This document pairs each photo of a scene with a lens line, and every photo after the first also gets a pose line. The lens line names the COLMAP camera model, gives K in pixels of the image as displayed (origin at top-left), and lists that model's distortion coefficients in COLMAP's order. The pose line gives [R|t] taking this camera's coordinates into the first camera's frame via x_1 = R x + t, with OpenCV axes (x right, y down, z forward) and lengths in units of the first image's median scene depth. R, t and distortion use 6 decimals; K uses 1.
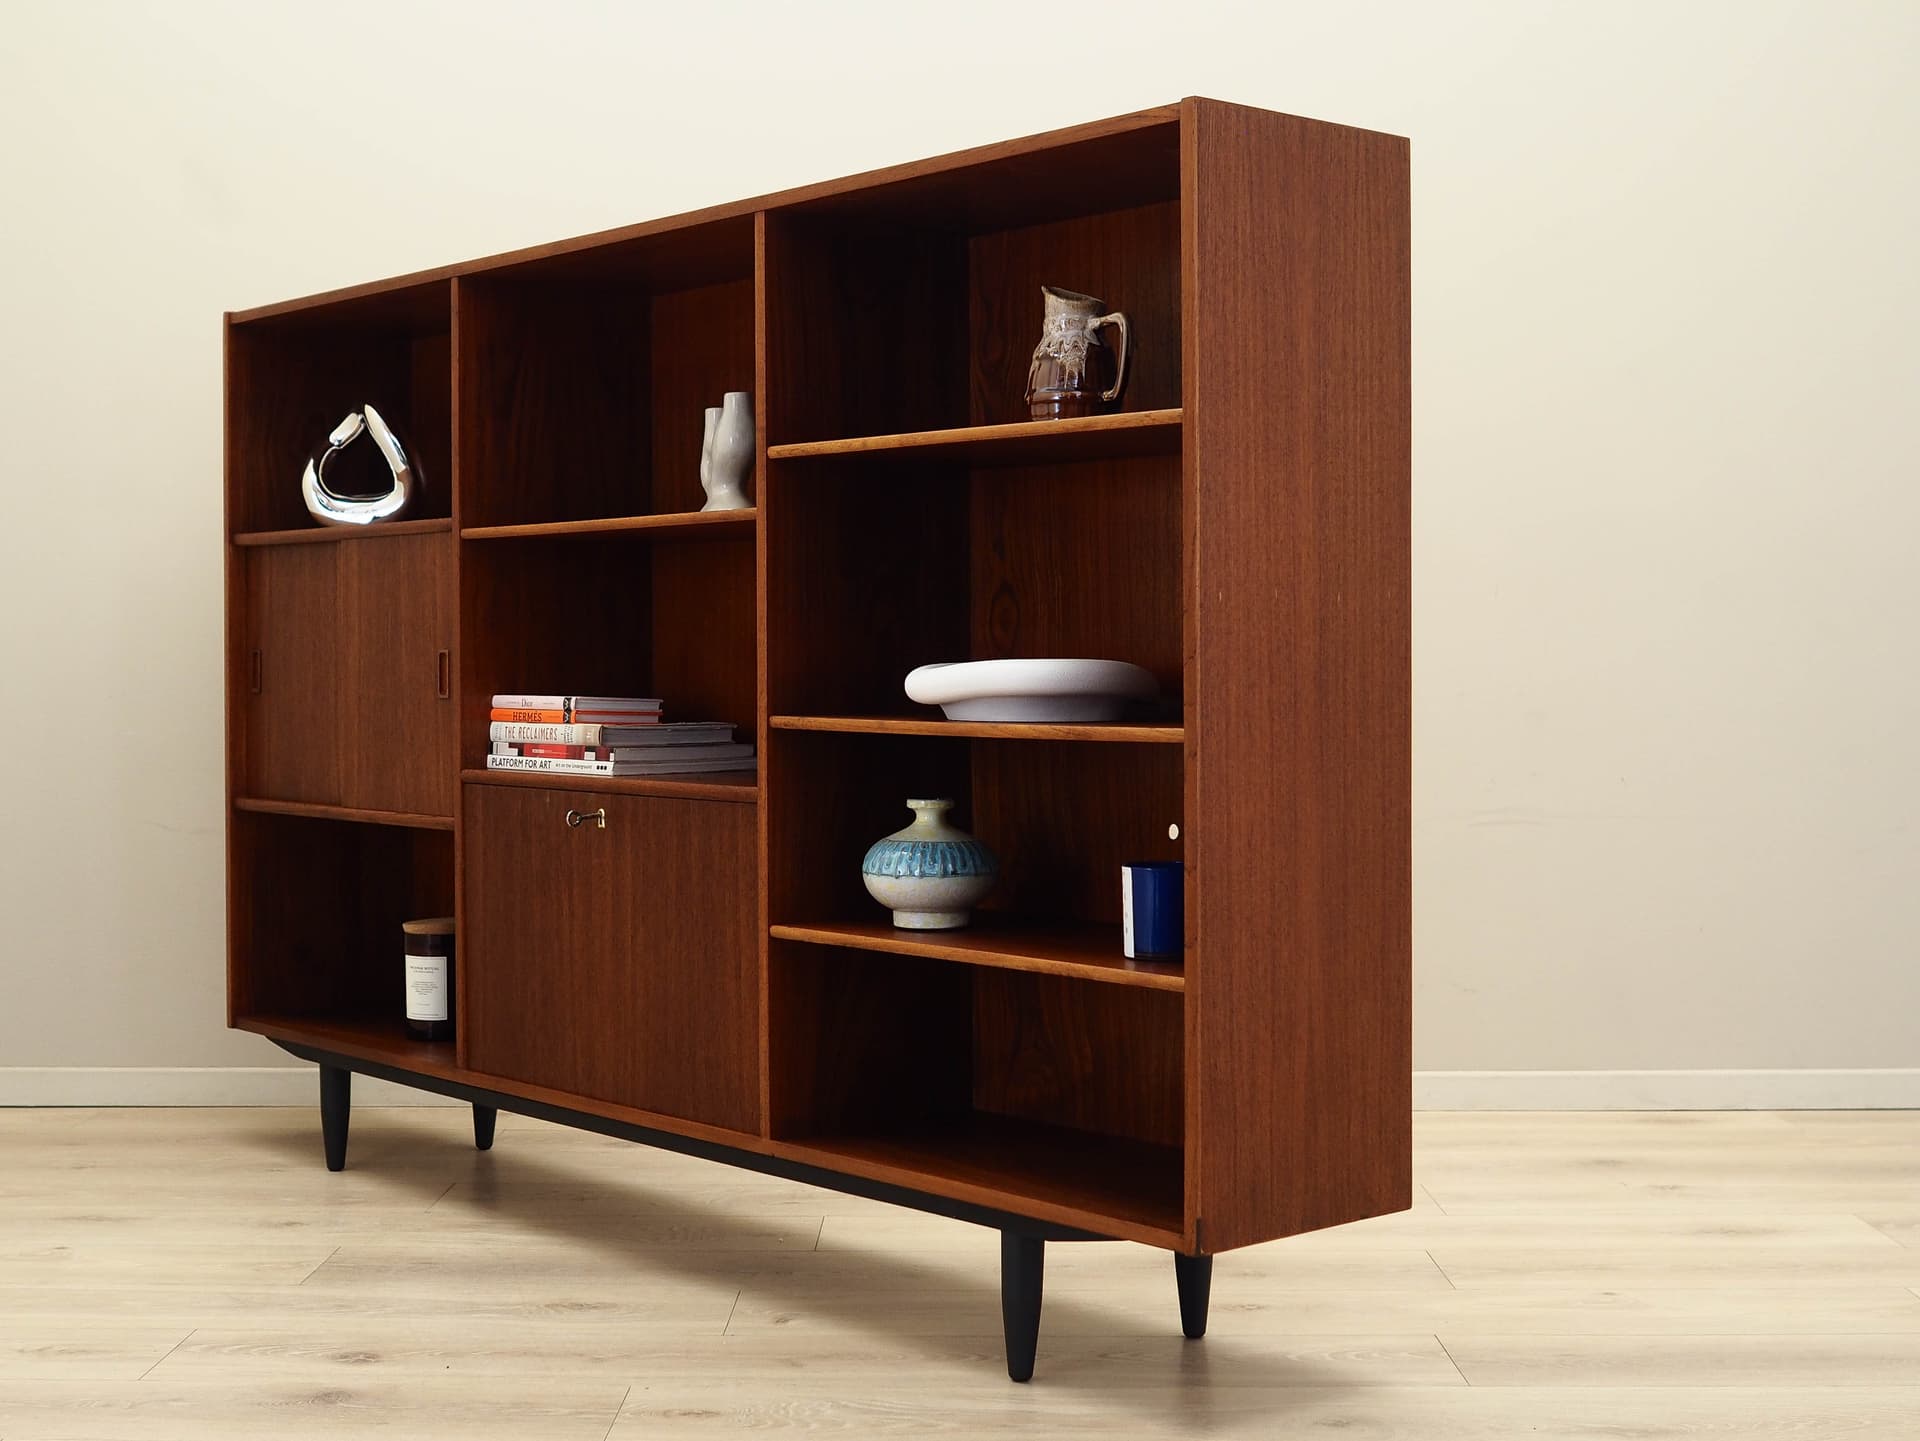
lens RADIAL K [[1882.1, 0, 960.0], [0, 1882.1, 720.5], [0, 0, 1]] dist [-0.035774, -0.000513]
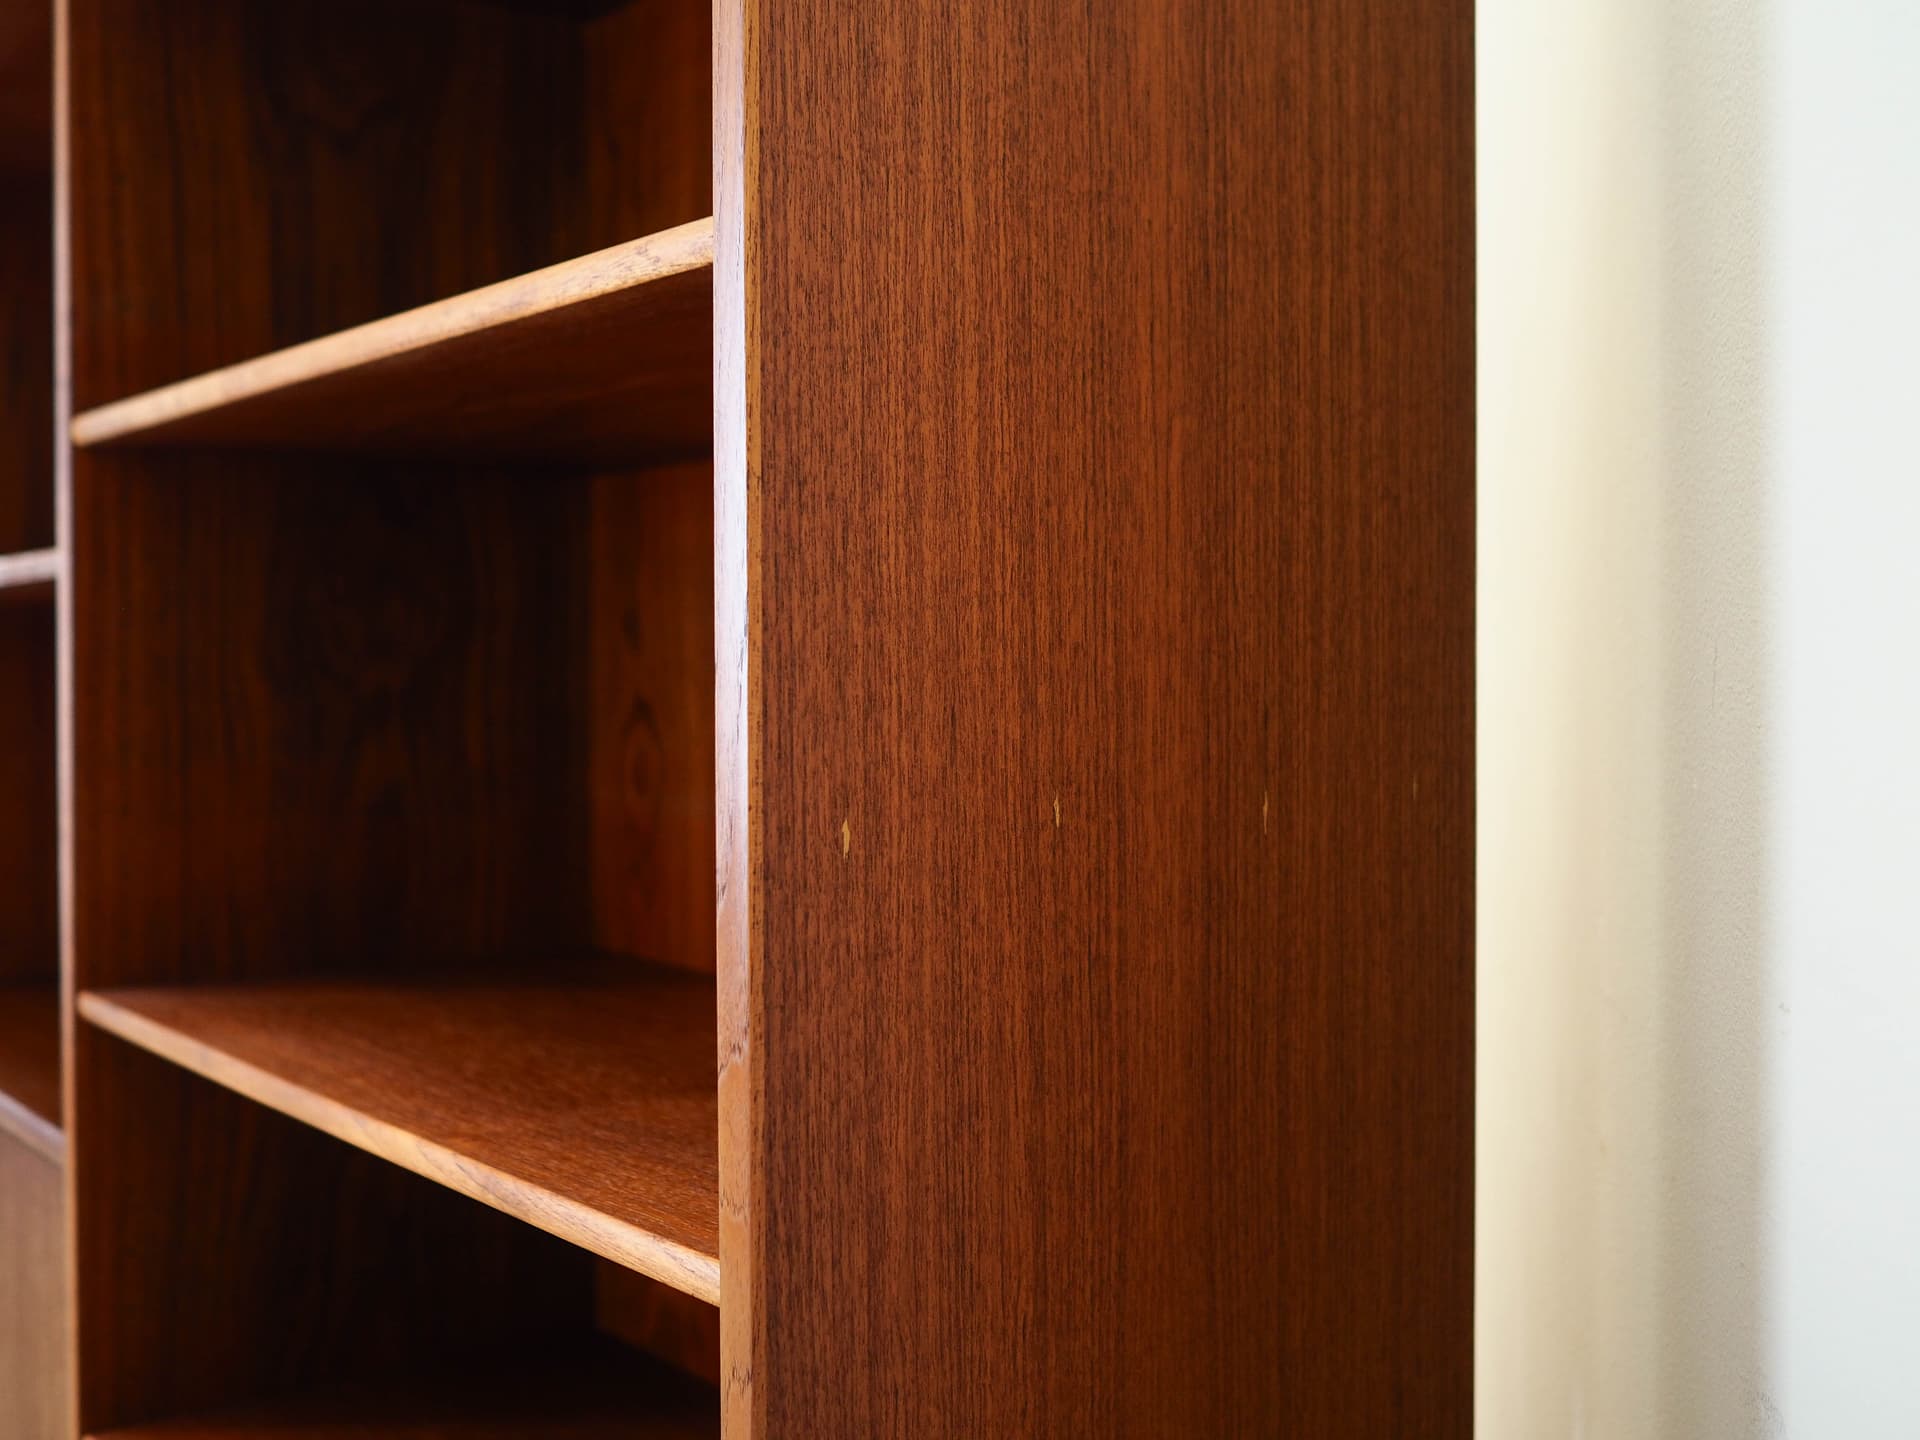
lens RADIAL K [[2155.3, 0, 954.4], [0, 2155.3, 757.7], [0, 0, 1]] dist [-0.048720, 0.000510]
pose [[0.999965, 0.004915, 0.006720, 0.147239], [-0.004815, 0.999879, -0.014805, -0.070584], [-0.006792, 0.014772, 0.999868, 0.630967]]
